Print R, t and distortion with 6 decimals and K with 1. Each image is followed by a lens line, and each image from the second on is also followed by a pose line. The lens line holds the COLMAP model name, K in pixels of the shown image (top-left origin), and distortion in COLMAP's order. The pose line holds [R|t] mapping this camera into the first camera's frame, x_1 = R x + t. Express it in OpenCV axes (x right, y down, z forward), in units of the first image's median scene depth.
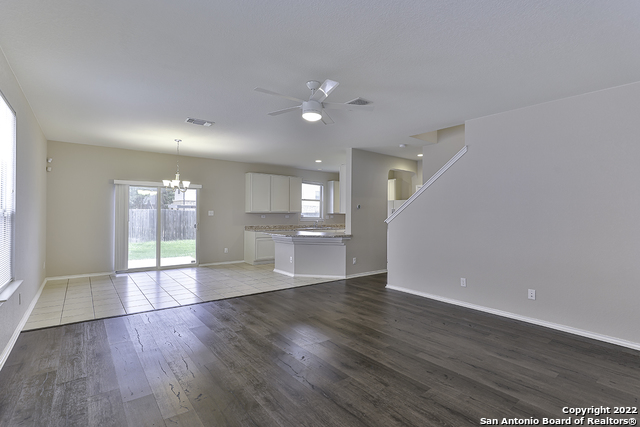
lens RADIAL K [[305.6, 0, 322.1], [0, 305.6, 214.0], [0, 0, 1]] dist [-0.004520, -0.001220]
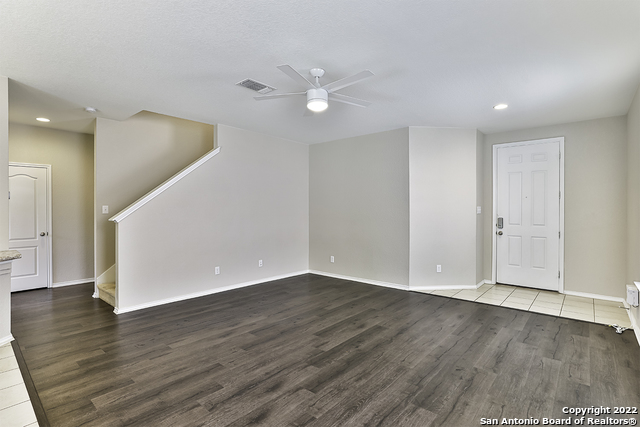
lens RADIAL K [[305.6, 0, 321.3], [0, 305.6, 211.4], [0, 0, 1]] dist [-0.004520, -0.001220]
pose [[-0.175396, -0.013093, 0.984411, -0.689728], [-0.004652, 0.999911, 0.012470, -0.006603], [-0.984487, -0.002392, -0.175441, 0.823327]]
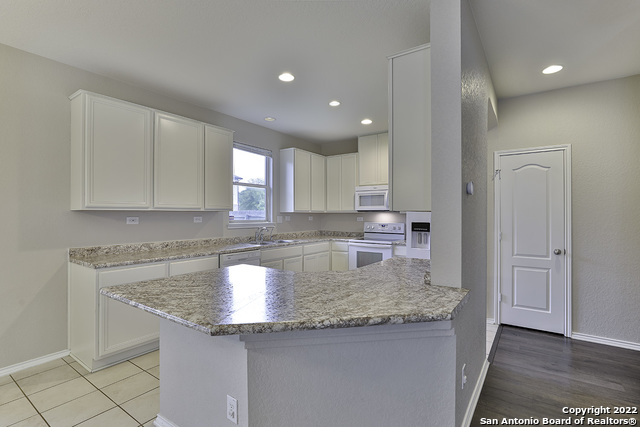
lens RADIAL K [[305.6, 0, 317.6], [0, 305.6, 213.2], [0, 0, 1]] dist [-0.004520, -0.001220]
pose [[0.948707, -0.004645, 0.316123, -0.185852], [0.005092, 0.999987, -0.000587, 0.000702], [-0.316116, 0.002167, 0.948718, 1.125071]]
